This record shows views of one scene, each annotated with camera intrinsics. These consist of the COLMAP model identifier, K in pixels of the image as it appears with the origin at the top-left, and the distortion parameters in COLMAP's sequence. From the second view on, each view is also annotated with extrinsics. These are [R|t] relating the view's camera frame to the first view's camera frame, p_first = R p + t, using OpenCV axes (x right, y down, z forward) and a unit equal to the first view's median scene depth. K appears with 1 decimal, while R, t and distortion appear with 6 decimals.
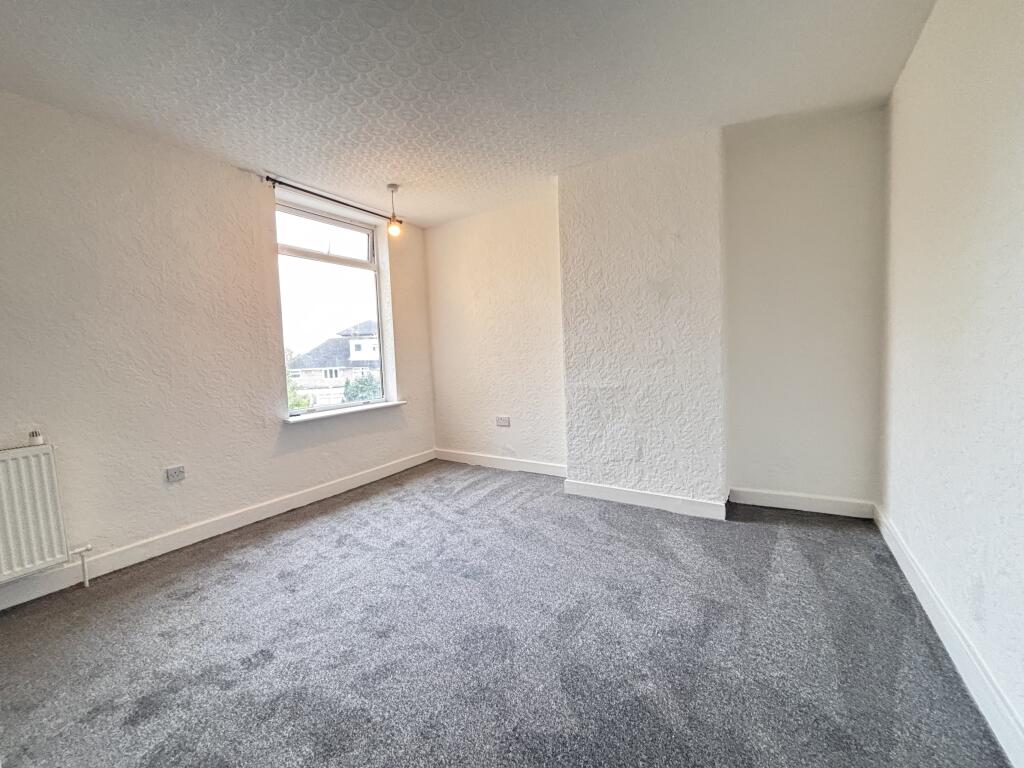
lens RADIAL K [[410.5, 0, 513.6], [0, 410.5, 382.5], [0, 0, 1]] dist [-0.002707, 0.000019]
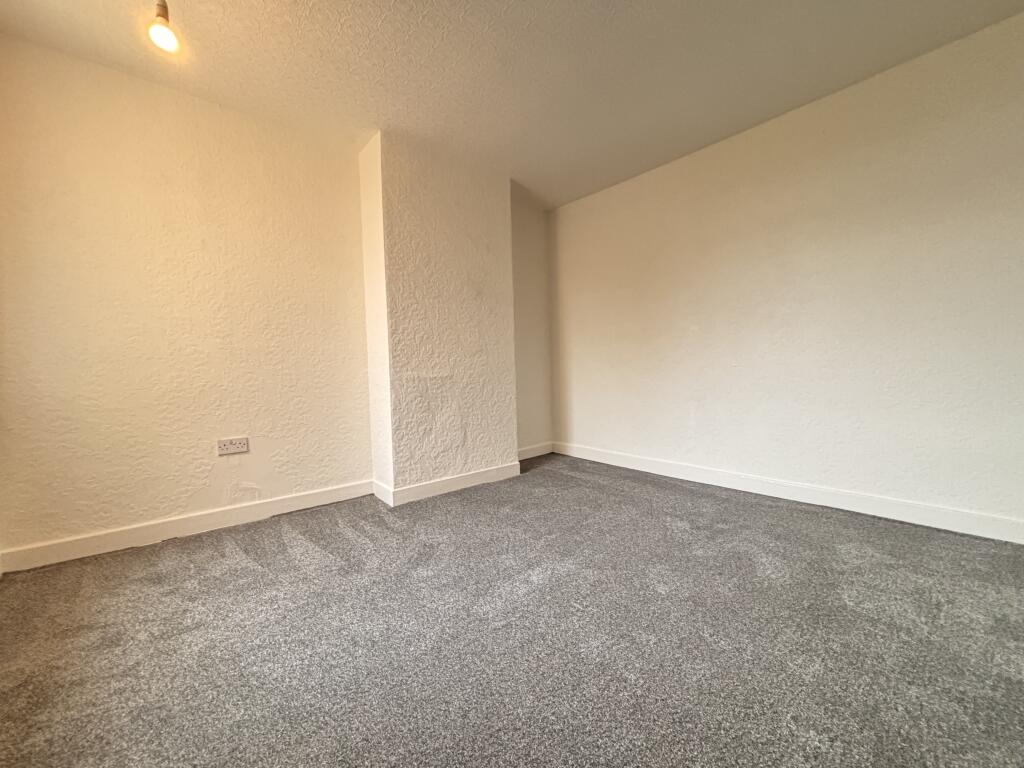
lens RADIAL K [[410.5, 0, 513.6], [0, 410.5, 386.9], [0, 0, 1]] dist [-0.002707, 0.000019]
pose [[0.285956, -0.014870, 0.958127, -0.633596], [0.079671, 0.996787, -0.008308, 0.056460], [-0.954925, 0.078710, 0.286222, 0.534084]]
